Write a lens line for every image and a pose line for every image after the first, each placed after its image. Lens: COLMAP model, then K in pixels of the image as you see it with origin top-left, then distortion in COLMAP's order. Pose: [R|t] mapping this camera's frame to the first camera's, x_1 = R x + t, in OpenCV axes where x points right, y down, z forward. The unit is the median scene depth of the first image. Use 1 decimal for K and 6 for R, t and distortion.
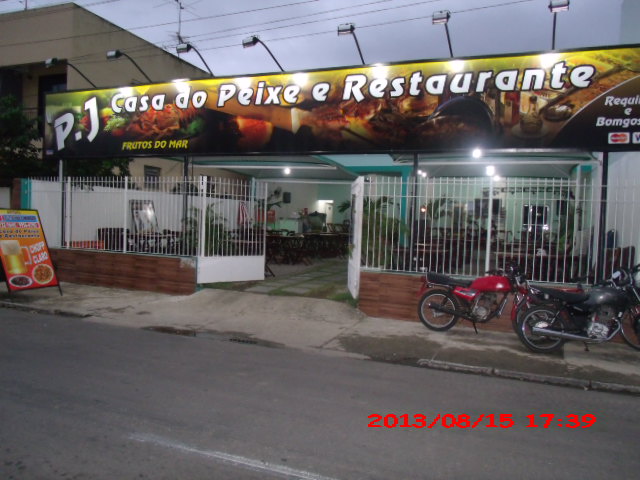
lens RADIAL K [[511.9, 0, 318.2], [0, 511.9, 241.0], [0, 0, 1]] dist [-0.039579, 0.014562]
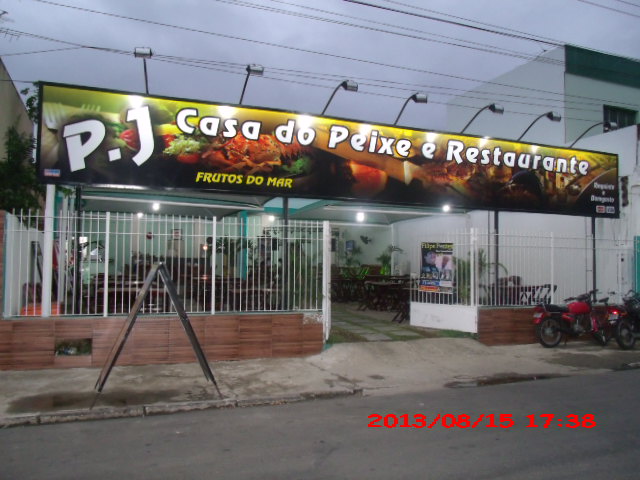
lens RADIAL K [[511.9, 0, 316.9], [0, 511.9, 240.8], [0, 0, 1]] dist [-0.039579, 0.014562]
pose [[0.727227, 0.003660, 0.686387, -0.878569], [0.042593, 0.997818, -0.050448, -0.046698], [-0.685074, 0.065923, 0.725485, 0.350653]]
